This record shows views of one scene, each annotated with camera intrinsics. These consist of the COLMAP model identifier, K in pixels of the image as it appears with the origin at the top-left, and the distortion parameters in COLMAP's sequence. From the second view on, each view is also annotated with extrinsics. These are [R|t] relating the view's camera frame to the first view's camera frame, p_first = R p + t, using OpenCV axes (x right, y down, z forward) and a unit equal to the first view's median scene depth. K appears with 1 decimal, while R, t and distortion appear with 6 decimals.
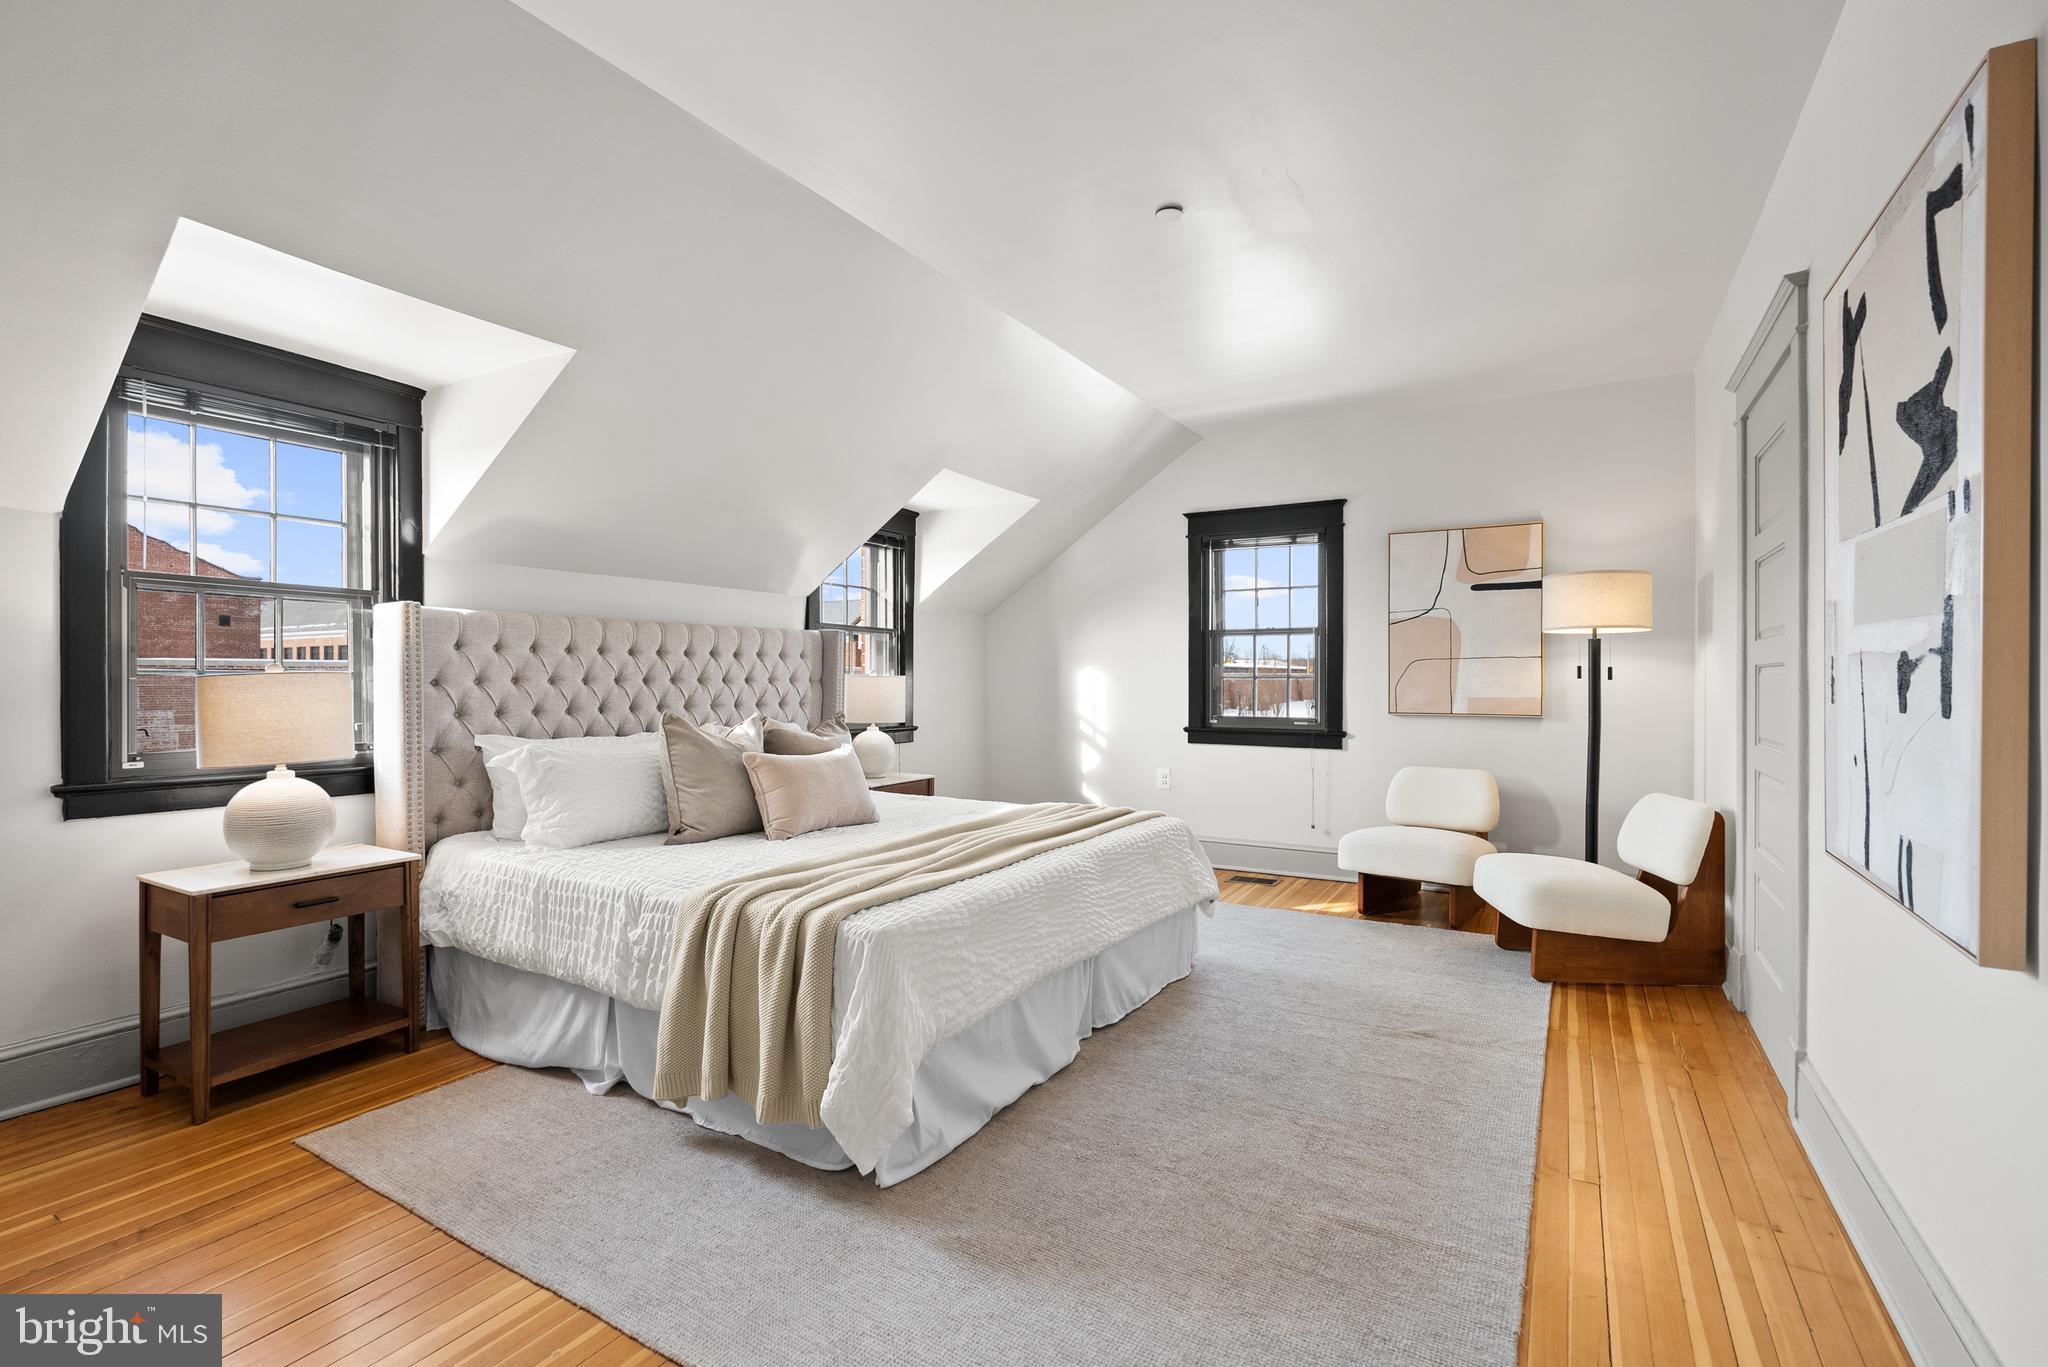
lens RADIAL K [[916.5, 0, 1026.8], [0, 916.5, 687.9], [0, 0, 1]] dist [-0.004299, 0.000084]
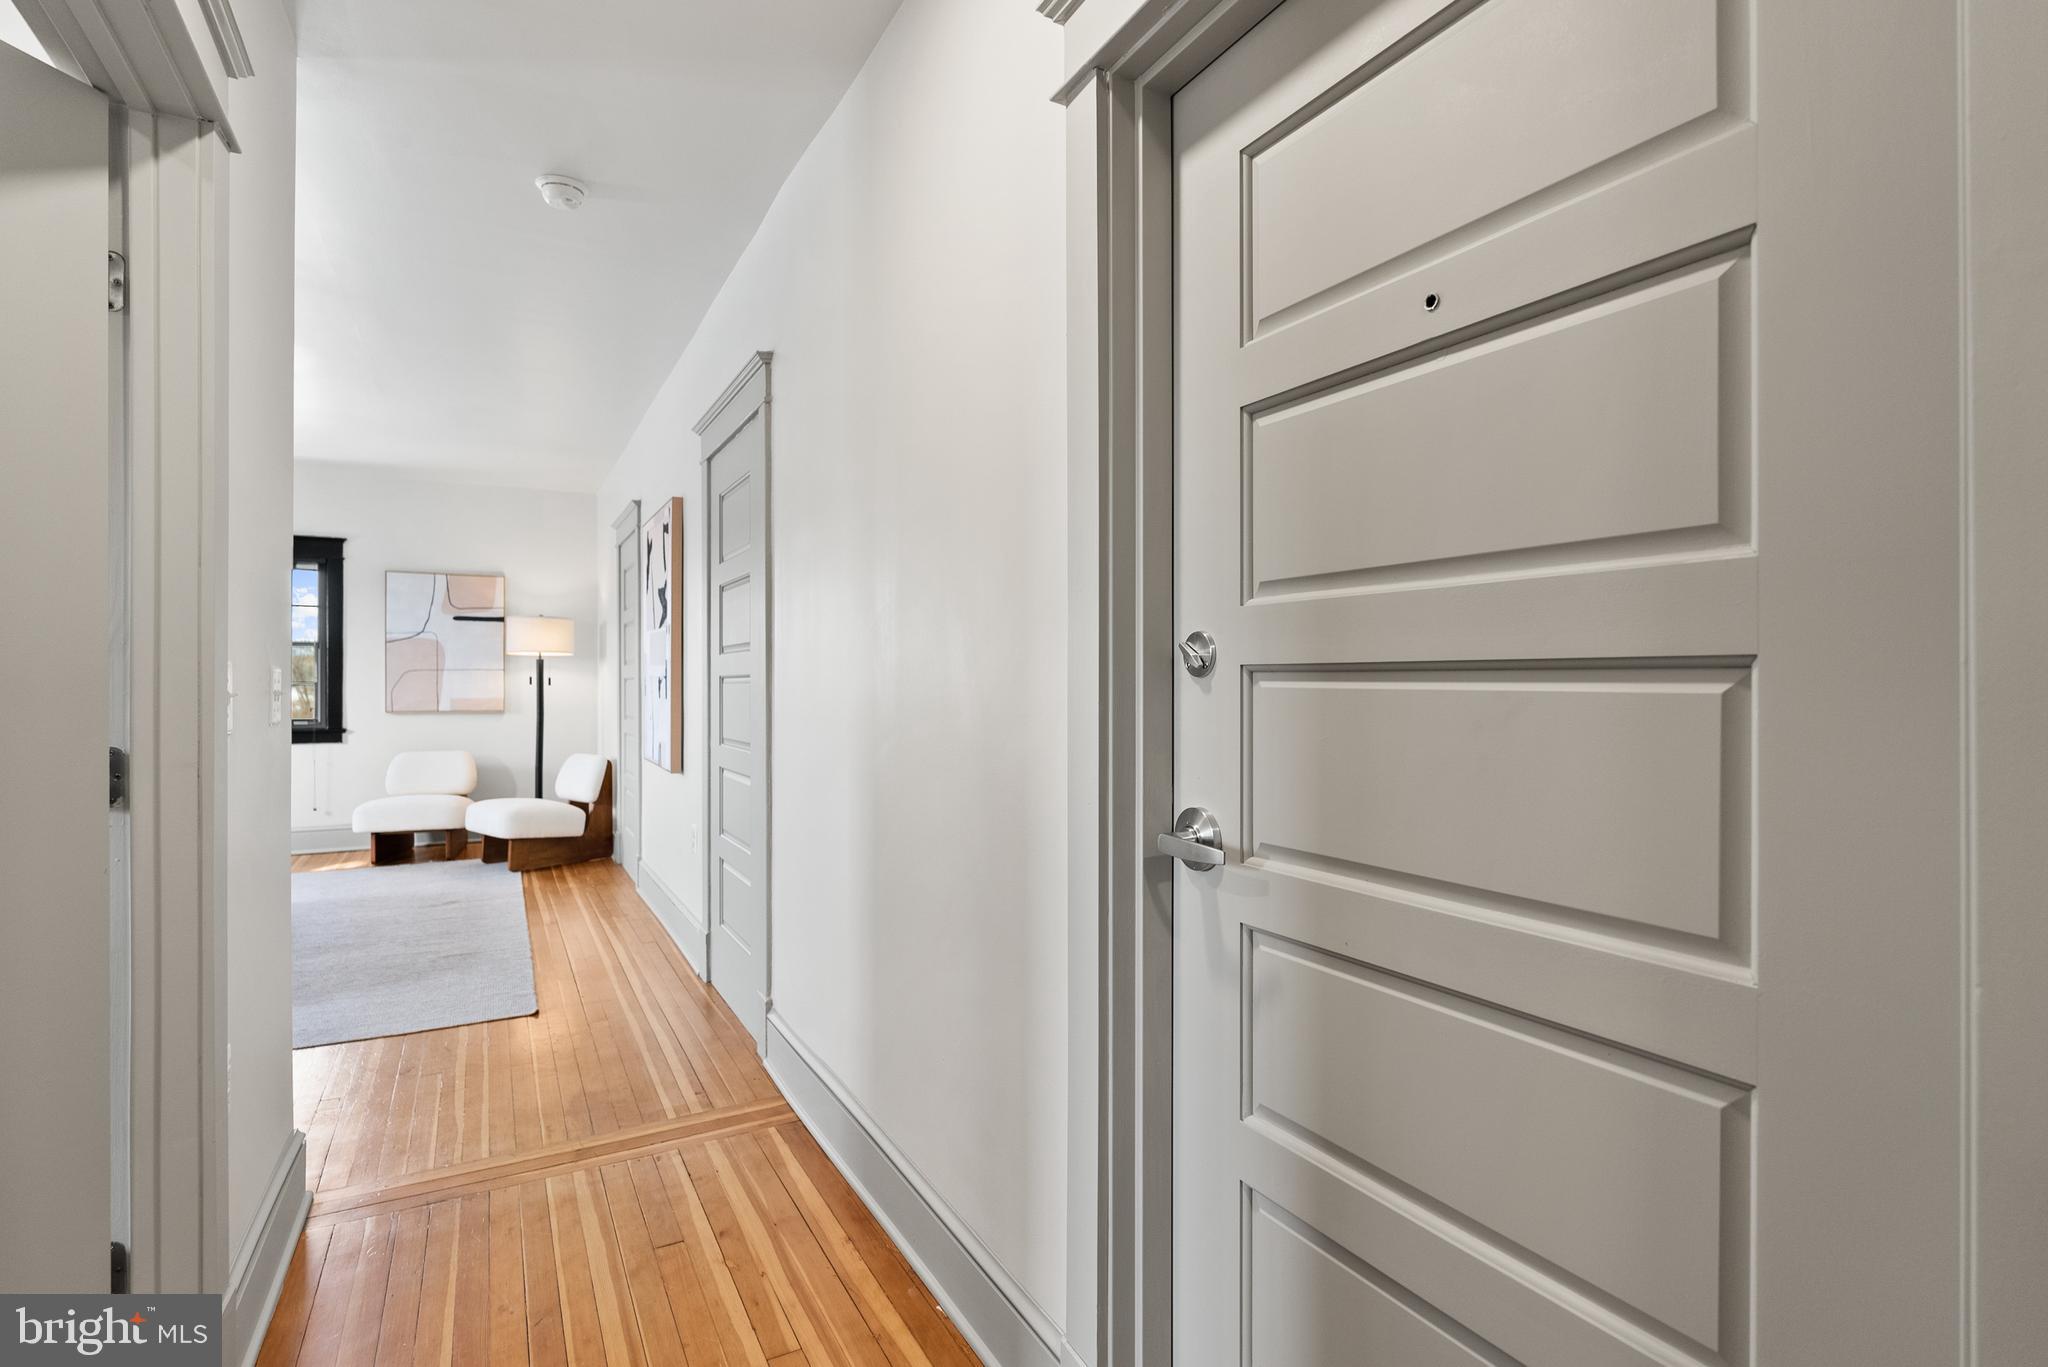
lens RADIAL K [[1003.9, 0, 1024.0], [0, 1003.9, 683.5], [0, 0, 1]] dist [-0.001835, 0.000016]
pose [[0.515558, 0.000691, 0.856855, -0.442595], [0.007009, 0.999963, -0.005024, 0.001711], [-0.856826, 0.008596, 0.515534, -0.619246]]
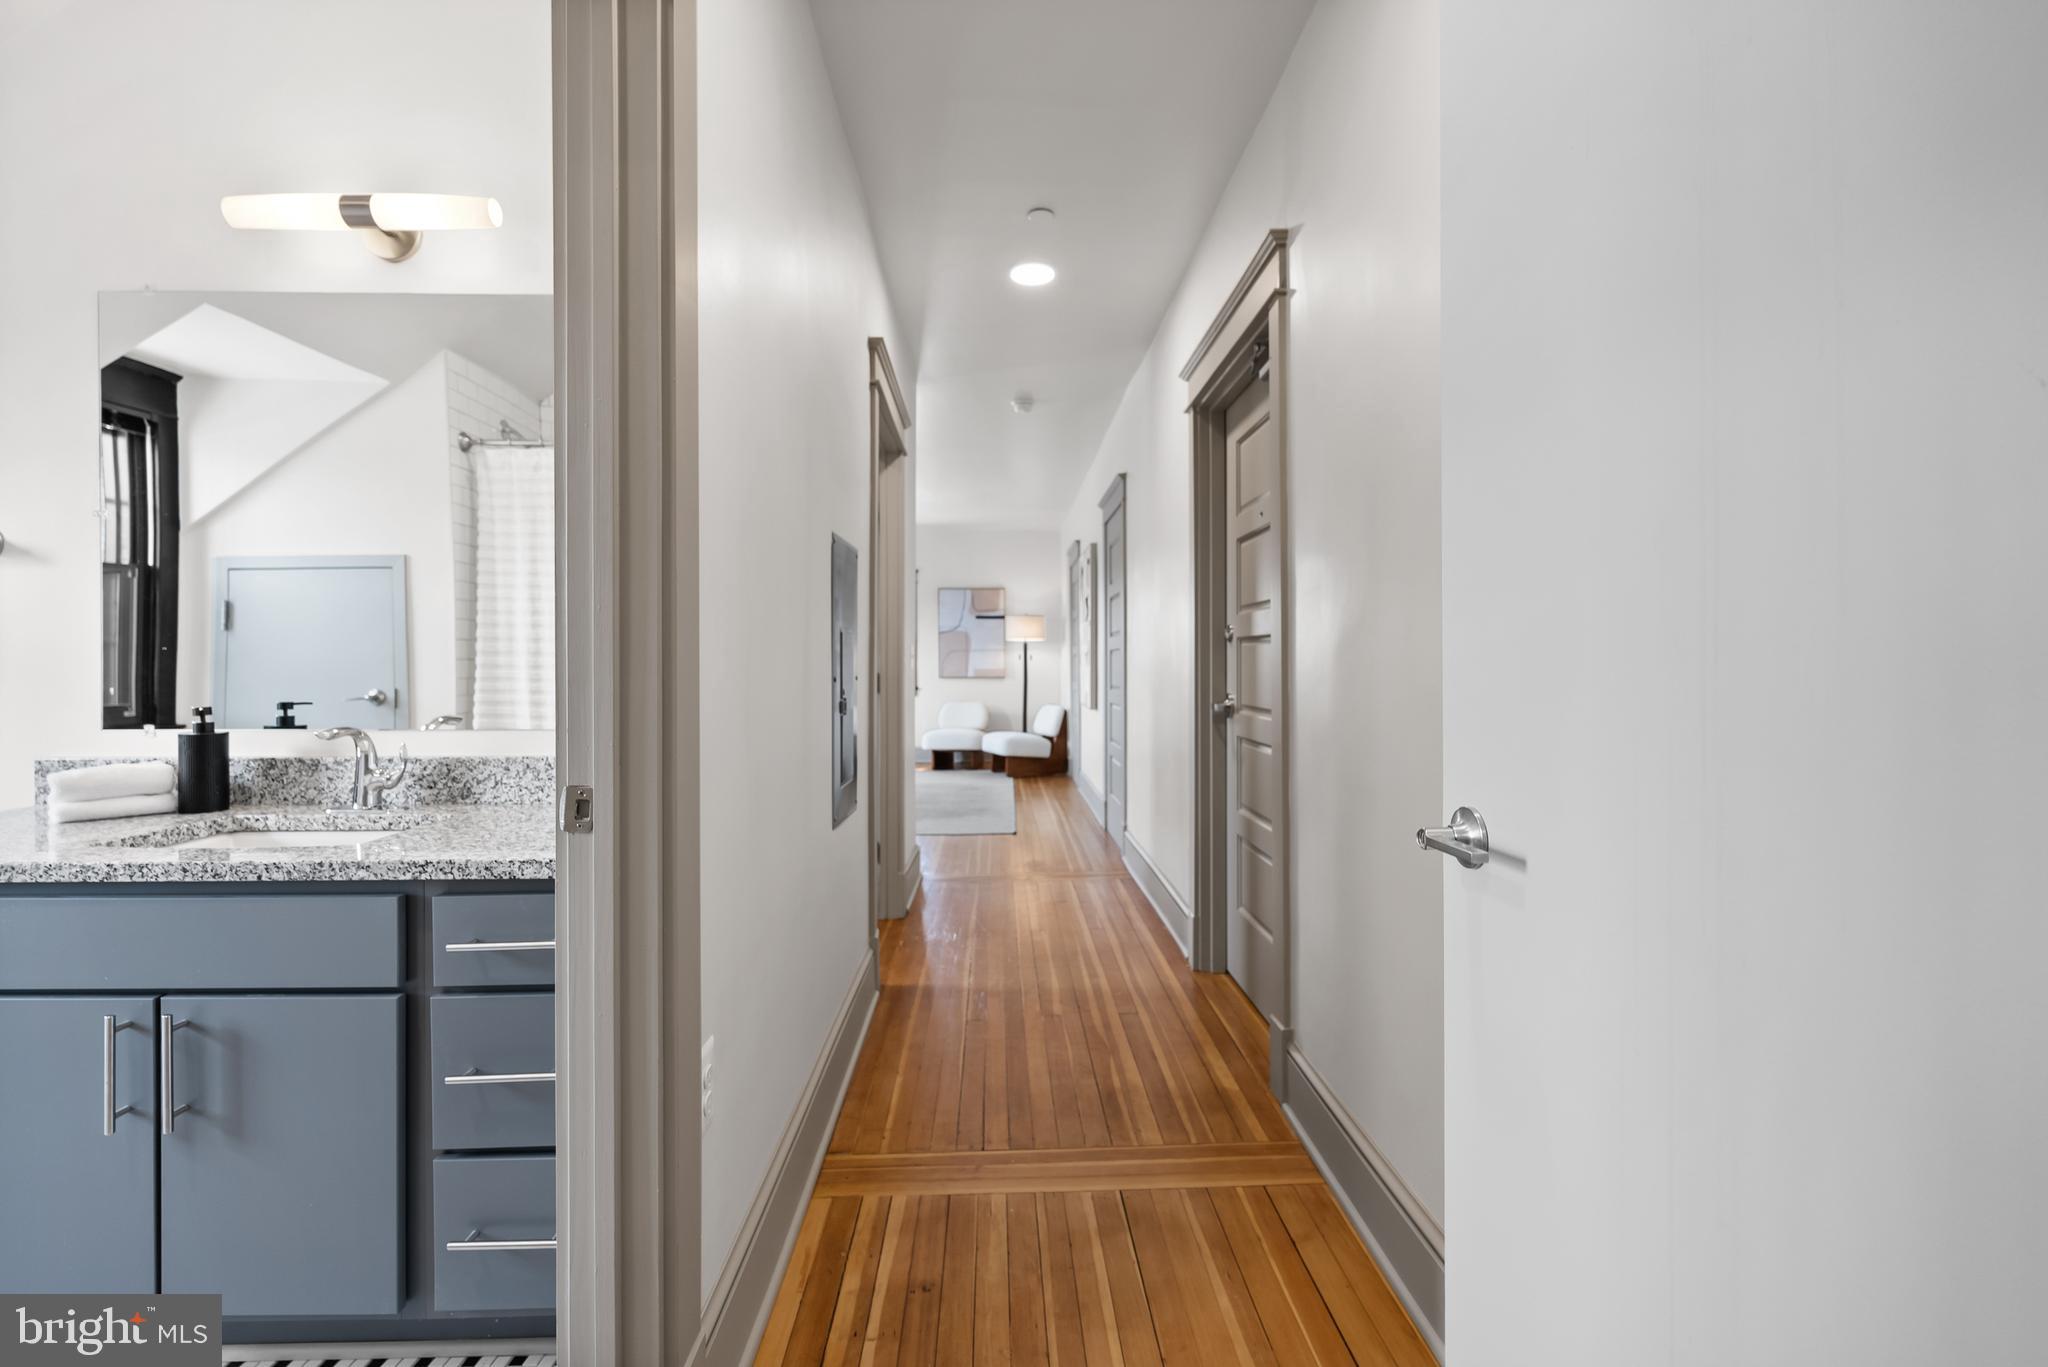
lens RADIAL K [[939.5, 0, 1024.0], [0, 939.5, 683.5], [0, 0, 1]] dist [-0.017018, 0.008356]
pose [[0.845099, -0.010058, 0.534515, -0.729169], [0.005118, 0.999929, 0.010724, 0.026110], [-0.534585, -0.006327, 0.845091, -1.127078]]
